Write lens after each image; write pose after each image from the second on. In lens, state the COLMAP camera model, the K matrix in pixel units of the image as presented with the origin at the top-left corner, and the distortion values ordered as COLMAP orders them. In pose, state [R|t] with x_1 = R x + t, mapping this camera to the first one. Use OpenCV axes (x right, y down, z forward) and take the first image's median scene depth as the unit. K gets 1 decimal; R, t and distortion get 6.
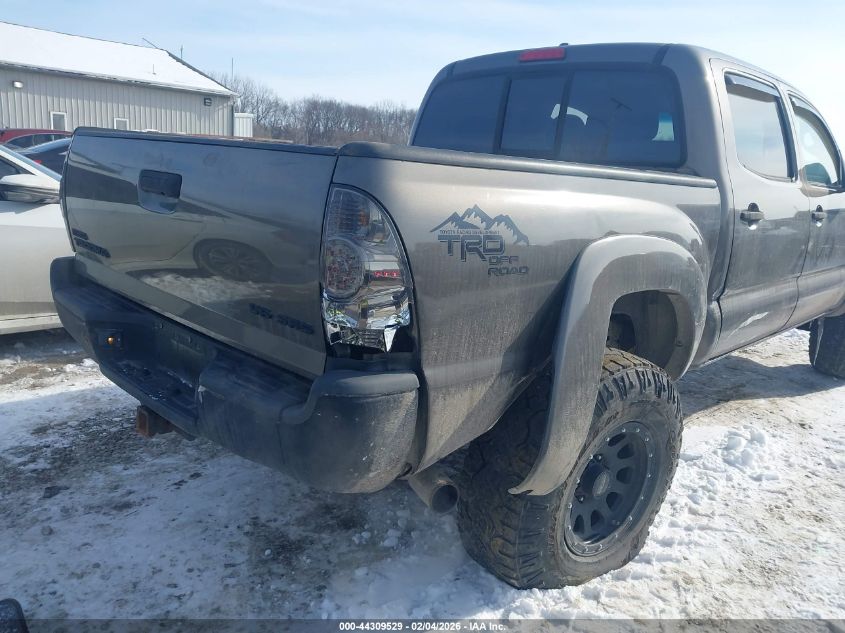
lens RADIAL K [[690.1, 0, 422.5], [0, 690.1, 316.5], [0, 0, 1]] dist [0.001155, 0.001447]
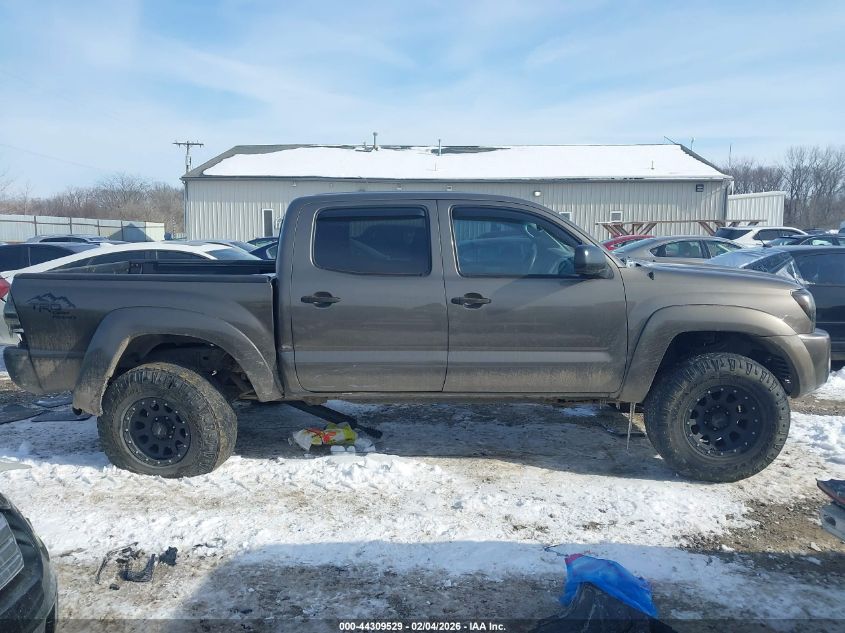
lens RADIAL K [[690.1, 0, 422.5], [0, 690.1, 316.5], [0, 0, 1]] dist [0.001155, 0.001447]
pose [[0.645688, 0.033720, -0.762856, 1.701508], [-0.118488, 0.991348, -0.056470, -0.046510], [0.754352, 0.126851, 0.644098, 0.179356]]
